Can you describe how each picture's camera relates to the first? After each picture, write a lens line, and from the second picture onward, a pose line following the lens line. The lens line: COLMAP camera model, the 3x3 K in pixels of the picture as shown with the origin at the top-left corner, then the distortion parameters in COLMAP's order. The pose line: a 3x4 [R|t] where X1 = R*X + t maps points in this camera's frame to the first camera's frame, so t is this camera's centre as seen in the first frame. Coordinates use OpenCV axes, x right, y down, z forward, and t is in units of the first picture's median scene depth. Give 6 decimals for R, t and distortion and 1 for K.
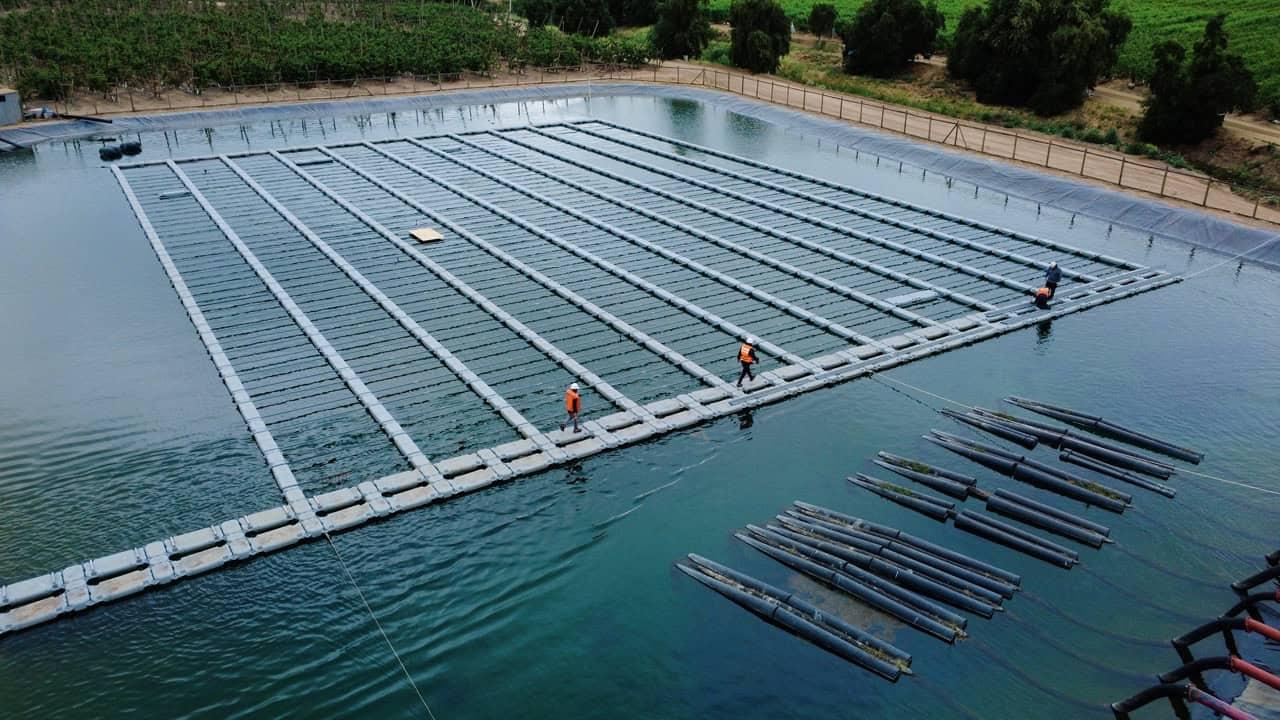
lens RADIAL K [[946.1, 0, 644.6], [0, 946.1, 344.6], [0, 0, 1]] dist [-0.004497, 0.003000]
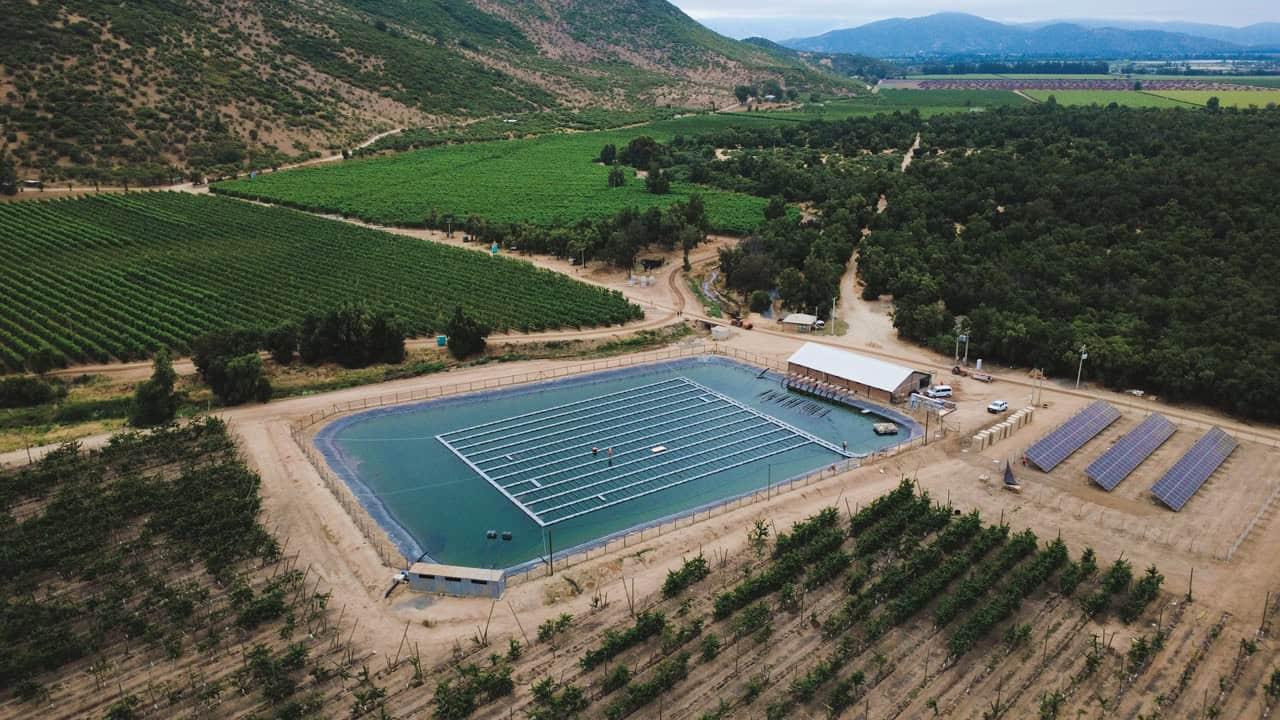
lens RADIAL K [[946.1, 0, 644.6], [0, 946.1, 344.6], [0, 0, 1]] dist [-0.004497, 0.003000]
pose [[-0.026730, -0.320280, 0.946946, -1.534184], [0.387577, 0.869866, 0.305150, -0.705549], [-0.921450, 0.375171, 0.100882, 0.295259]]
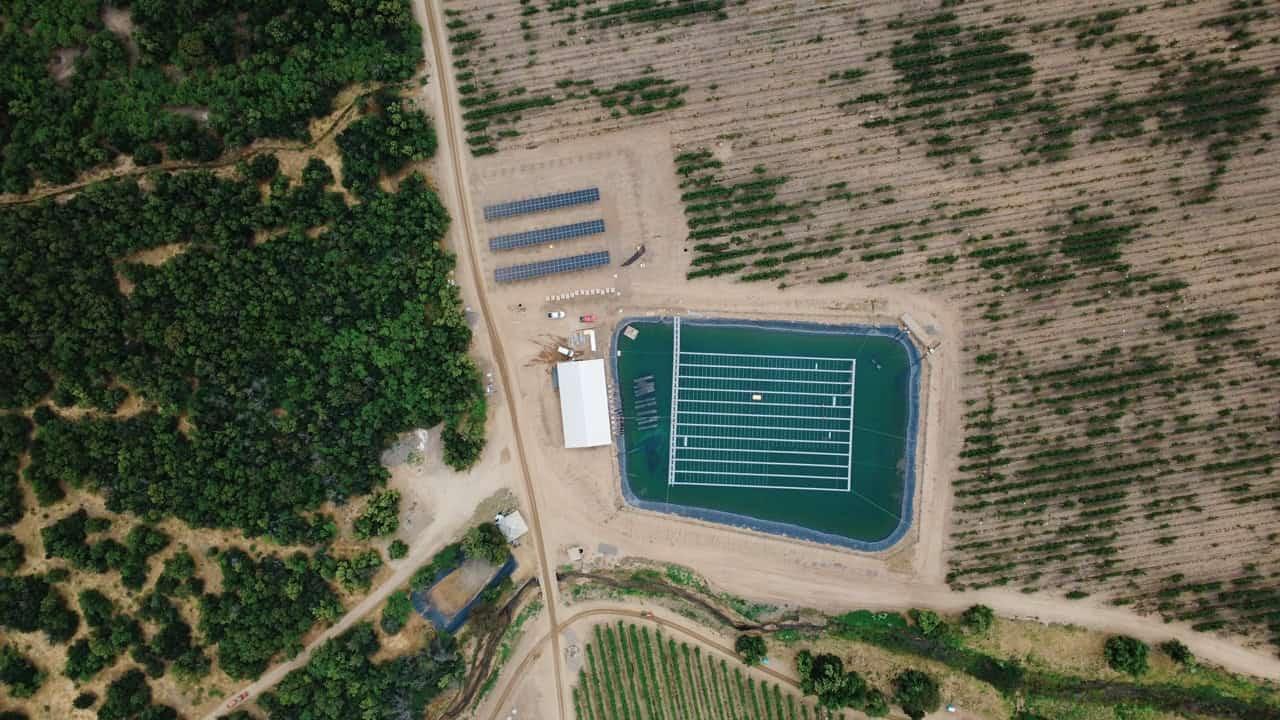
lens RADIAL K [[946.1, 0, 644.6], [0, 946.1, 344.6], [0, 0, 1]] dist [-0.004497, 0.003000]
pose [[-0.573919, 0.818877, -0.007545, -0.019961], [-0.297489, -0.199897, 0.933564, -2.533650], [0.762966, 0.538035, 0.358332, -0.834136]]
